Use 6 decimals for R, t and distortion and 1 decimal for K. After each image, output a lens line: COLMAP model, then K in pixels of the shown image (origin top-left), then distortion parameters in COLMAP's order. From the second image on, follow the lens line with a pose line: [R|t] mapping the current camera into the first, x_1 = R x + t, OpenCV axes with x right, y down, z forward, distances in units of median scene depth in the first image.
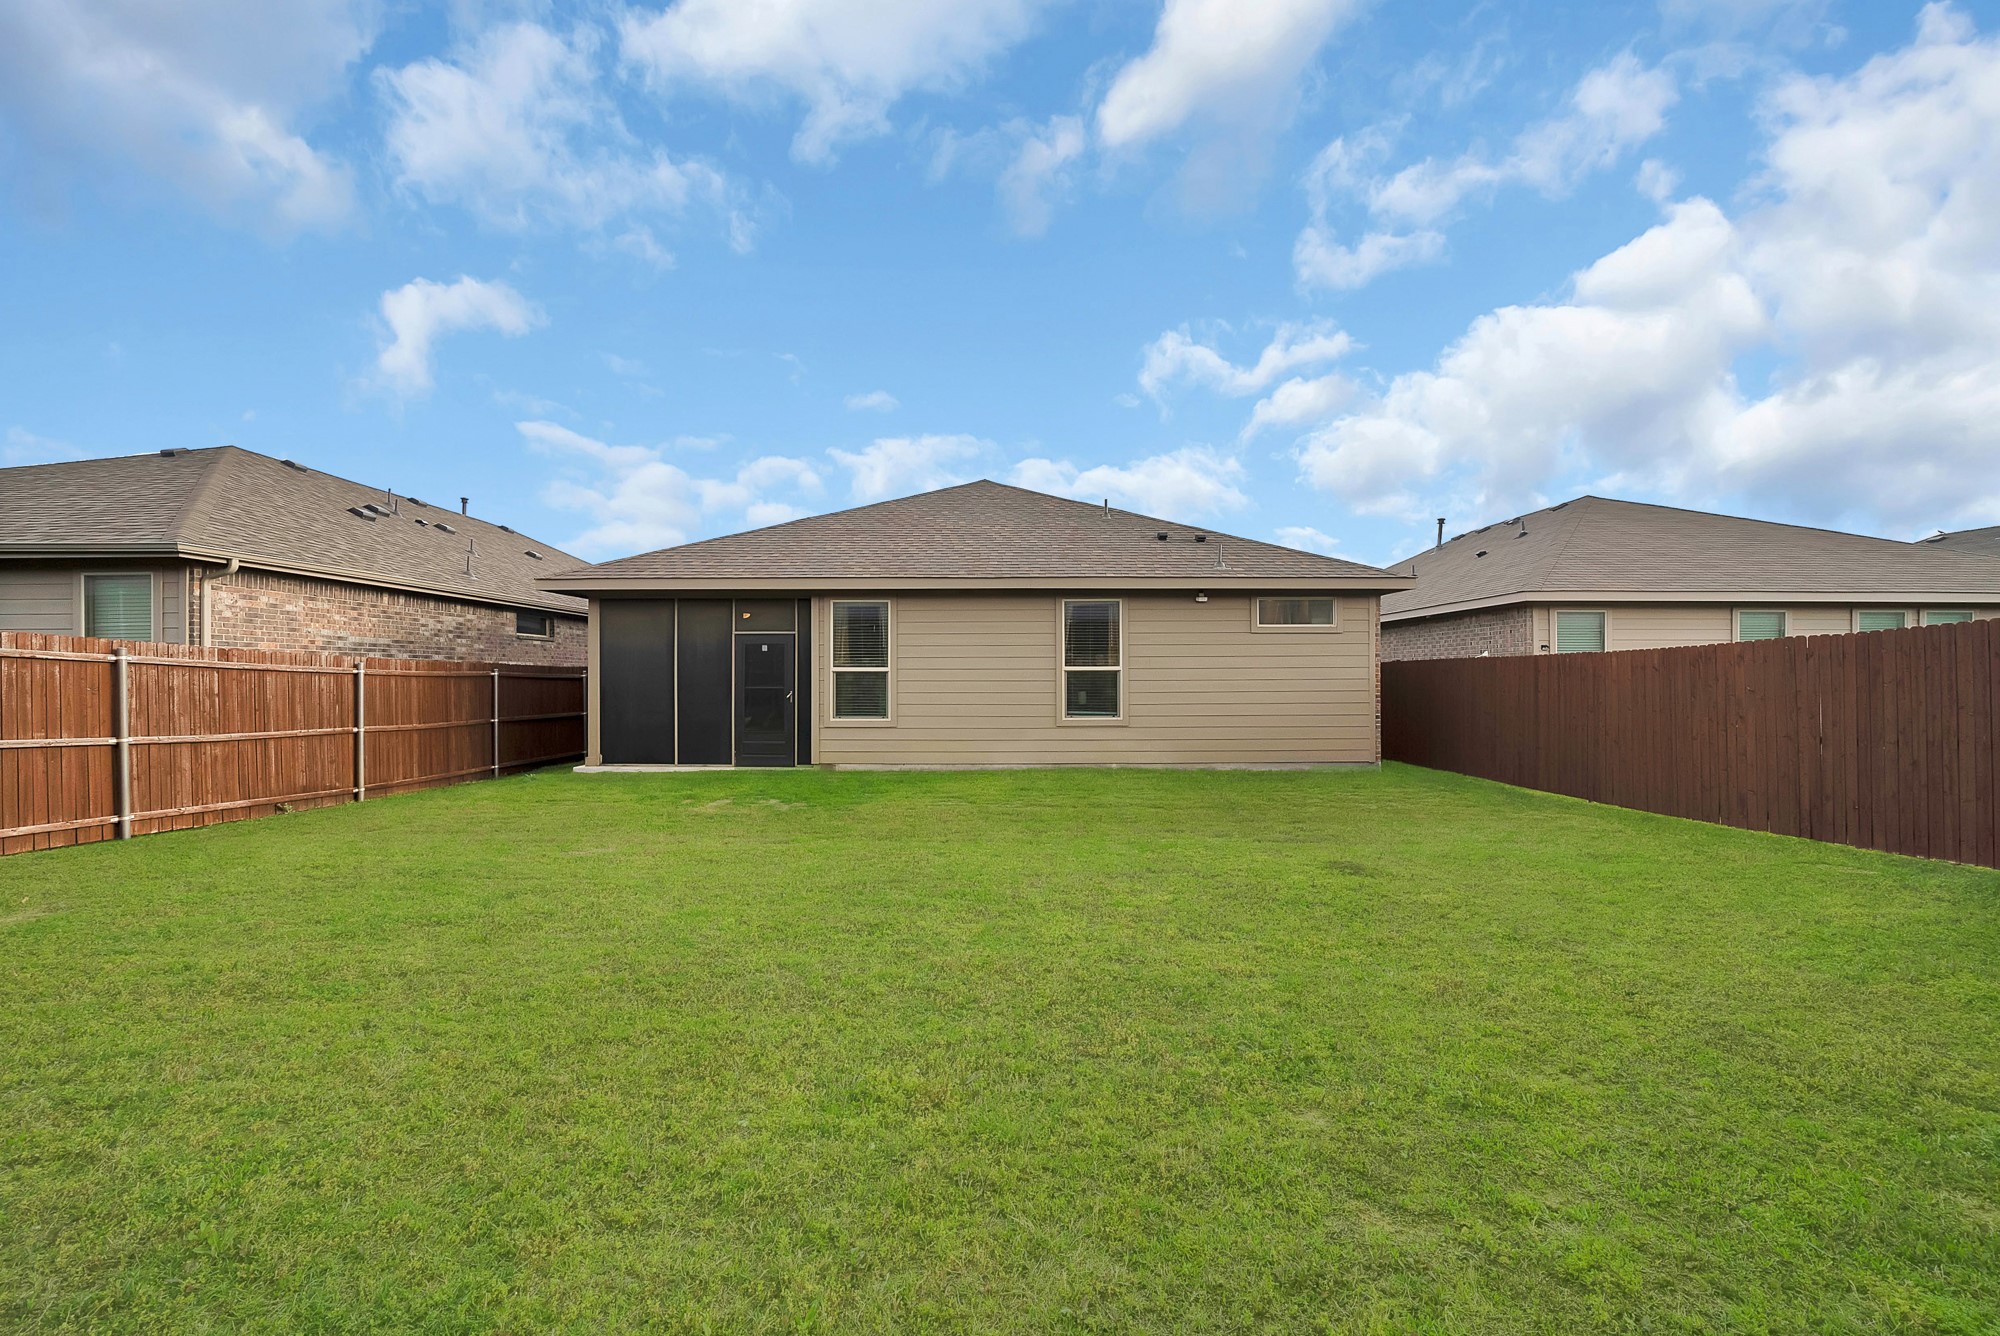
lens RADIAL K [[716.3, 0, 986.5], [0, 716.3, 673.6], [0, 0, 1]] dist [-0.023839, 0.000775]
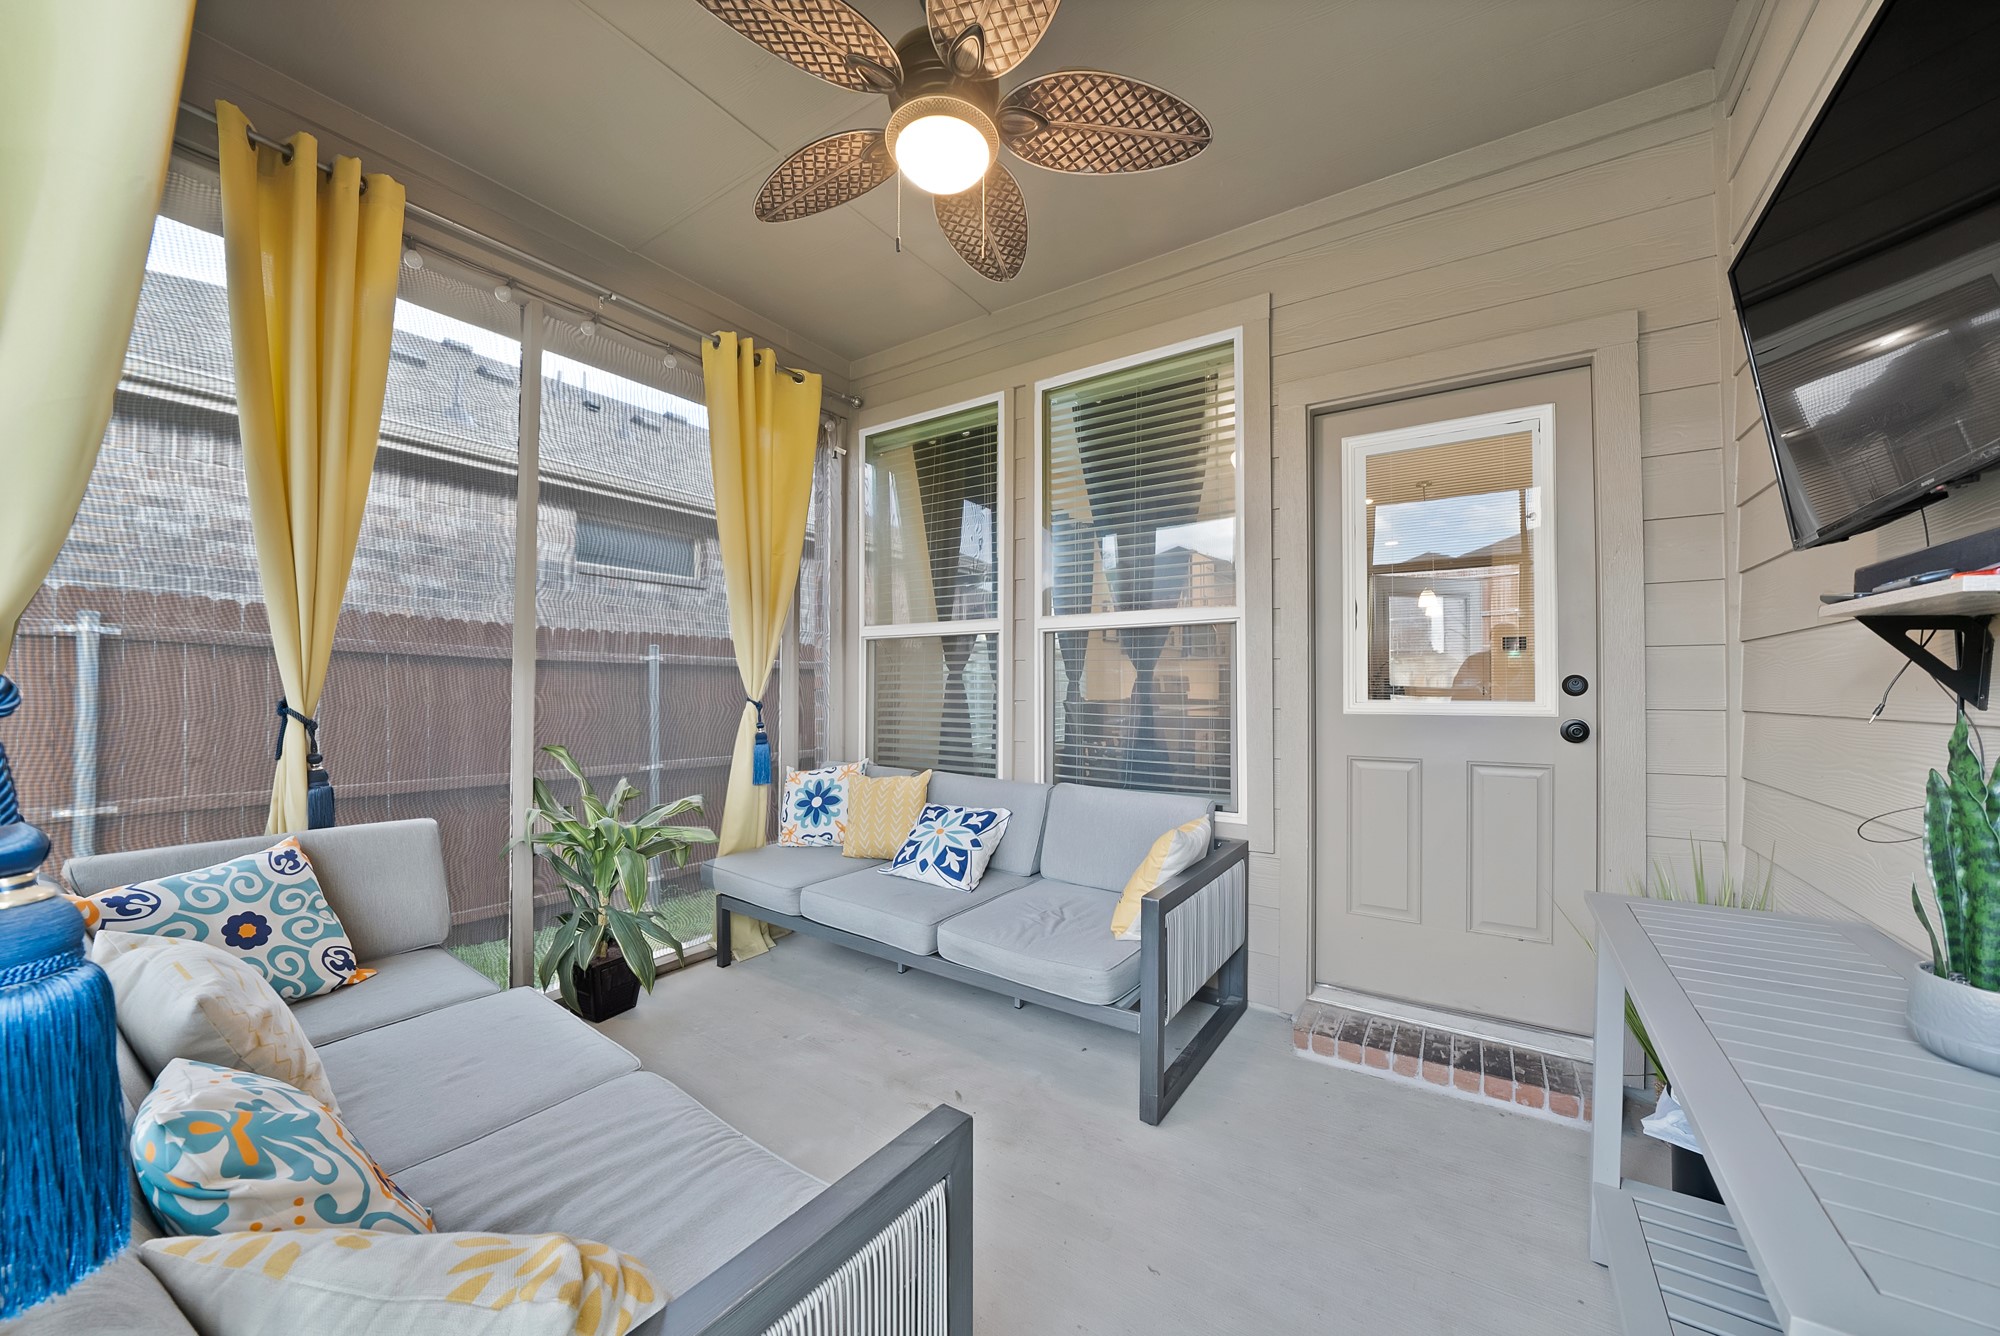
lens RADIAL K [[733.6, 0, 1005.6], [0, 733.6, 684.4], [0, 0, 1]] dist [-0.023952, 0.000410]
pose [[0.832585, 0.001251, -0.553896, -0.349139], [-0.000906, 0.999999, 0.000897, 0.023141], [0.553897, -0.000245, 0.832585, 1.209708]]
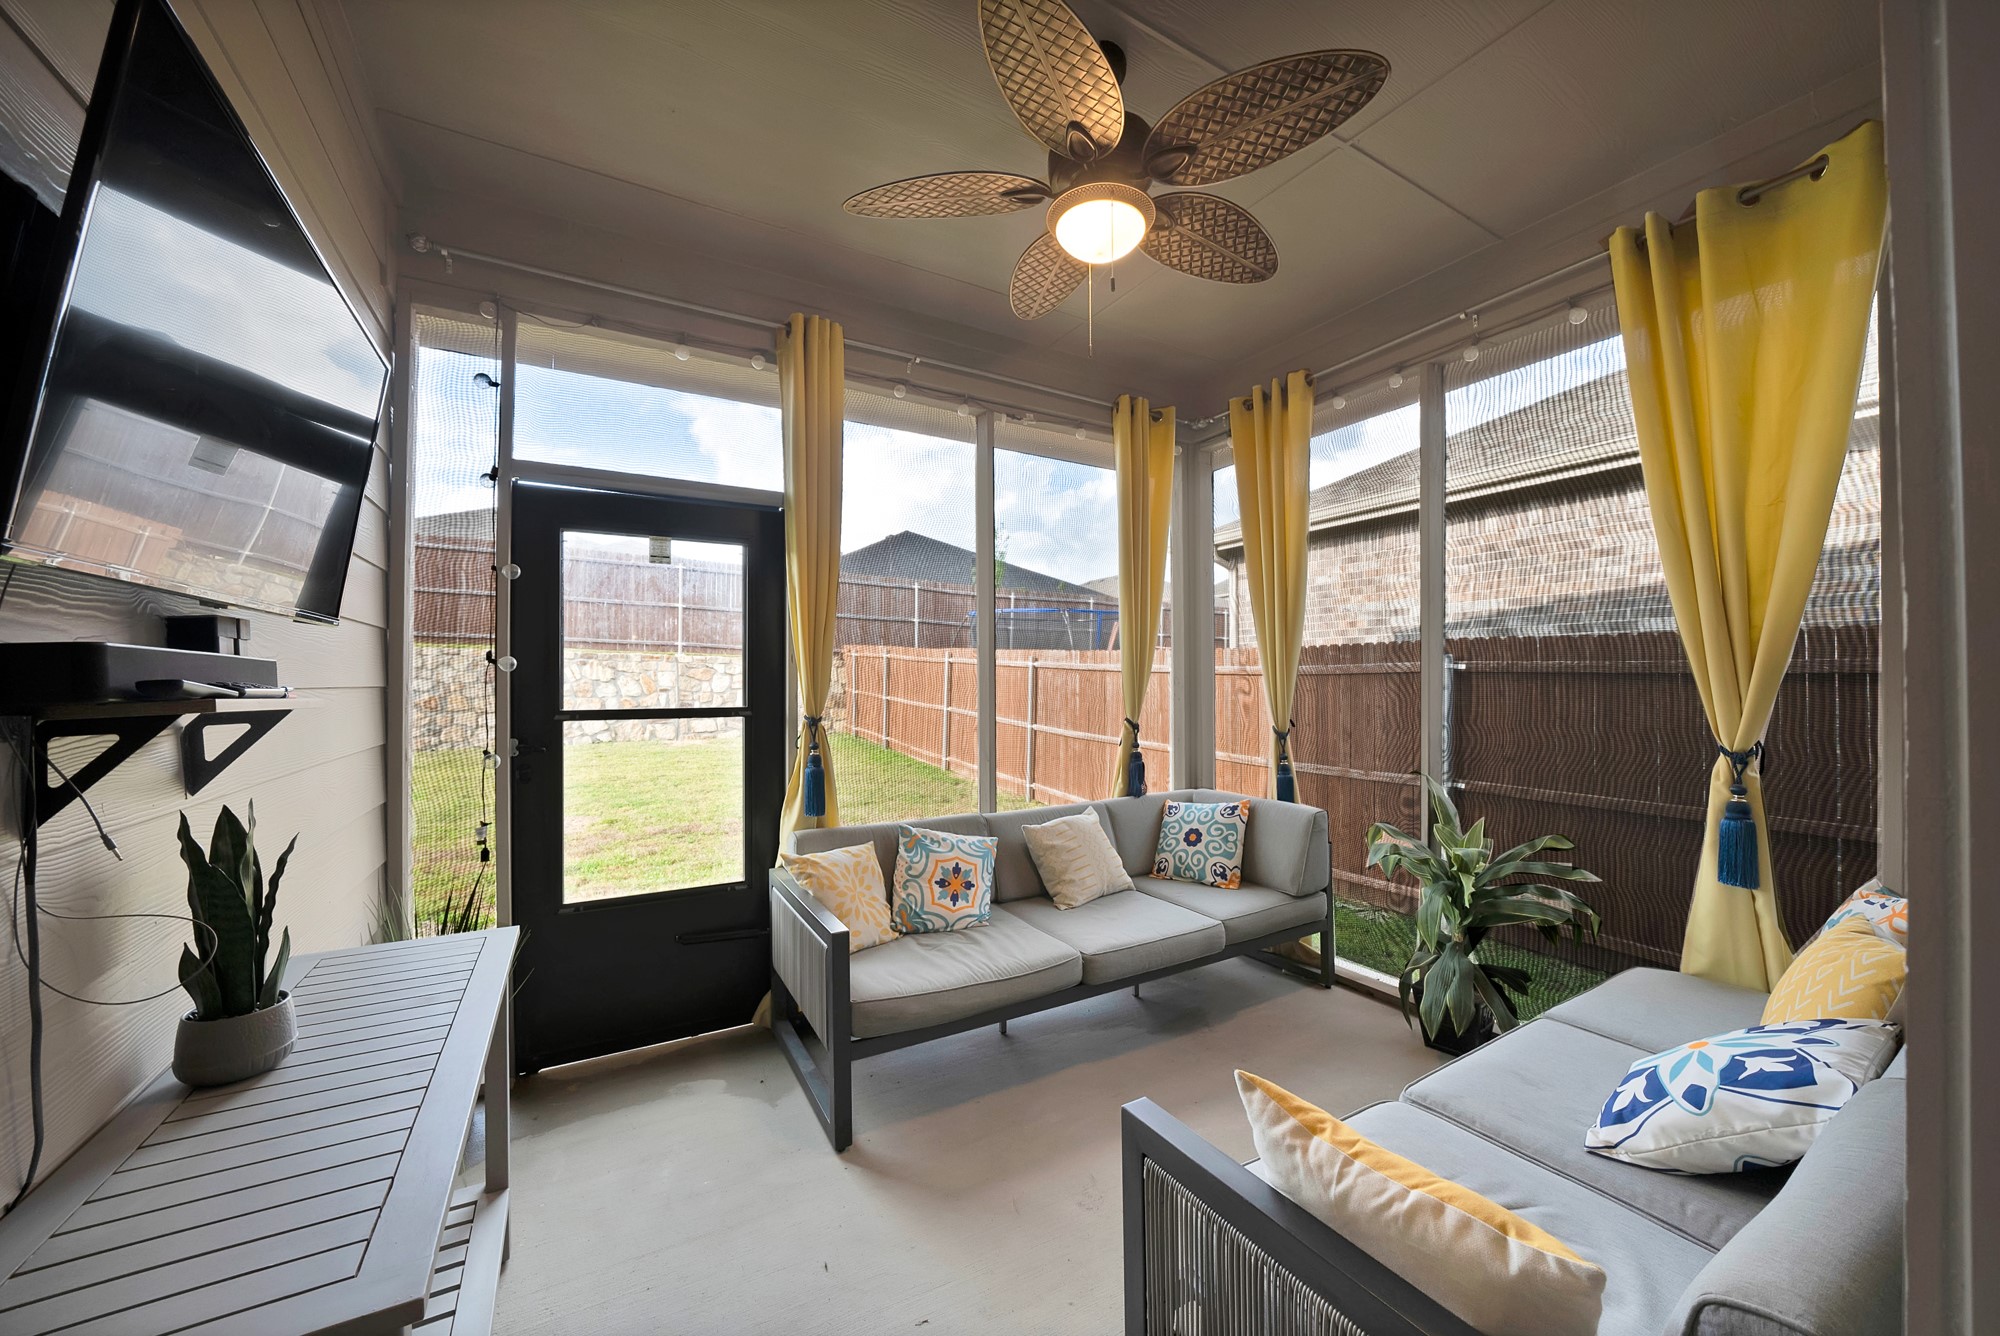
lens RADIAL K [[716.3, 0, 986.5], [0, 716.3, 673.6], [0, 0, 1]] dist [-0.023839, 0.000775]
pose [[-0.860002, -0.004267, -0.510272, -0.342930], [0.002338, 0.999922, -0.012301, 0.009808], [0.510285, -0.011772, -0.859925, 1.502527]]
